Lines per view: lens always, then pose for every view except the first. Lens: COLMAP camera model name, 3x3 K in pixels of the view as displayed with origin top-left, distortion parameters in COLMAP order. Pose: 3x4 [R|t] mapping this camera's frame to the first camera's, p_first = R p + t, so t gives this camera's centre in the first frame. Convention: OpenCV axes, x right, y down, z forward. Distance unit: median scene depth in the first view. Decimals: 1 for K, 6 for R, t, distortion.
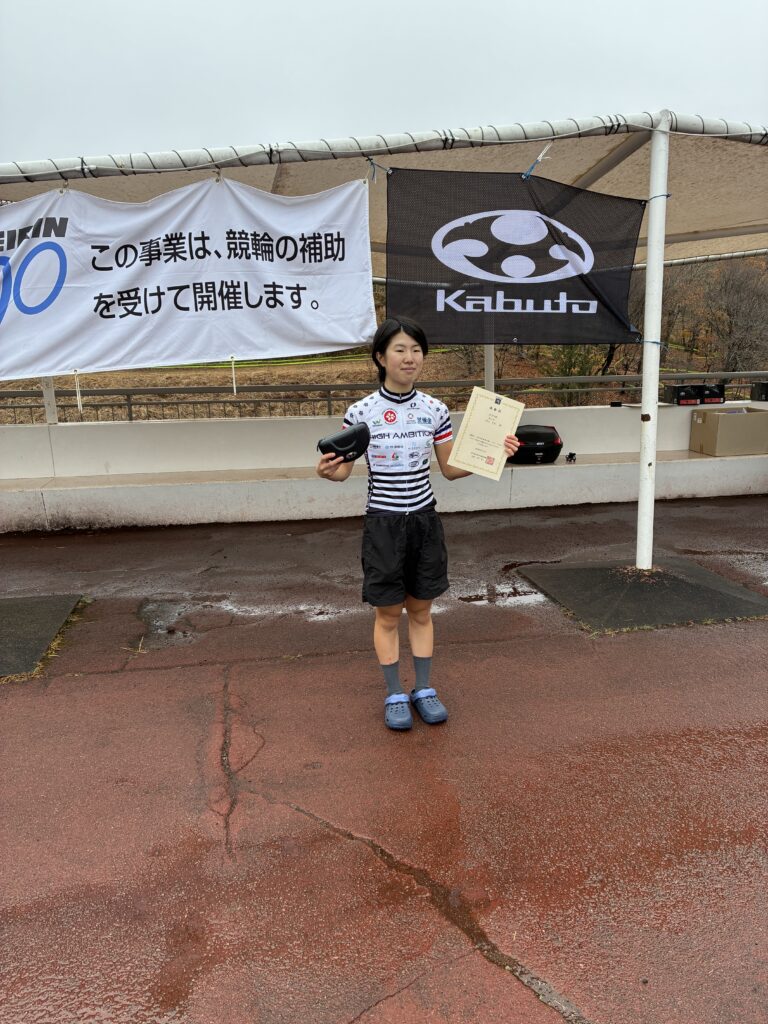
lens RADIAL K [[798.3, 0, 382.7], [0, 798.3, 517.1], [0, 0, 1]] dist [0.026515, -0.054731]
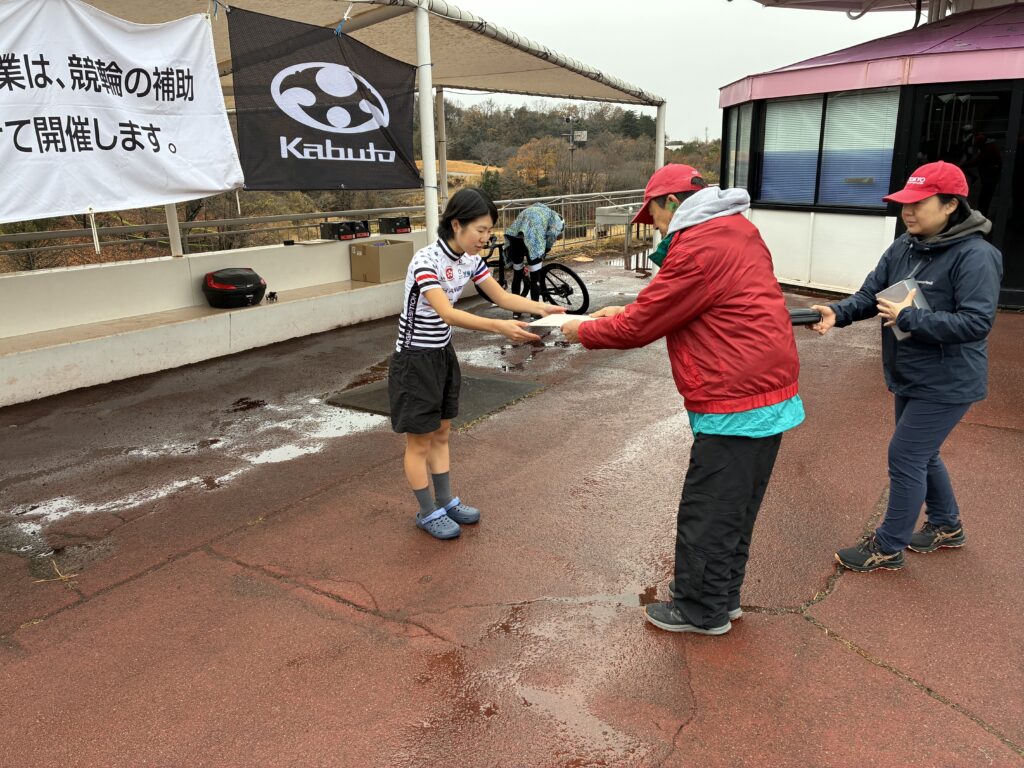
lens RADIAL K [[798.3, 0, 514.6], [0, 798.3, 382.9], [0, 0, 1]] dist [0.026515, -0.054731]
pose [[0.667886, -0.181042, 0.721909, -0.530066], [0.153019, 0.982644, 0.104861, -0.041534], [-0.728364, 0.040431, 0.683997, 0.114554]]
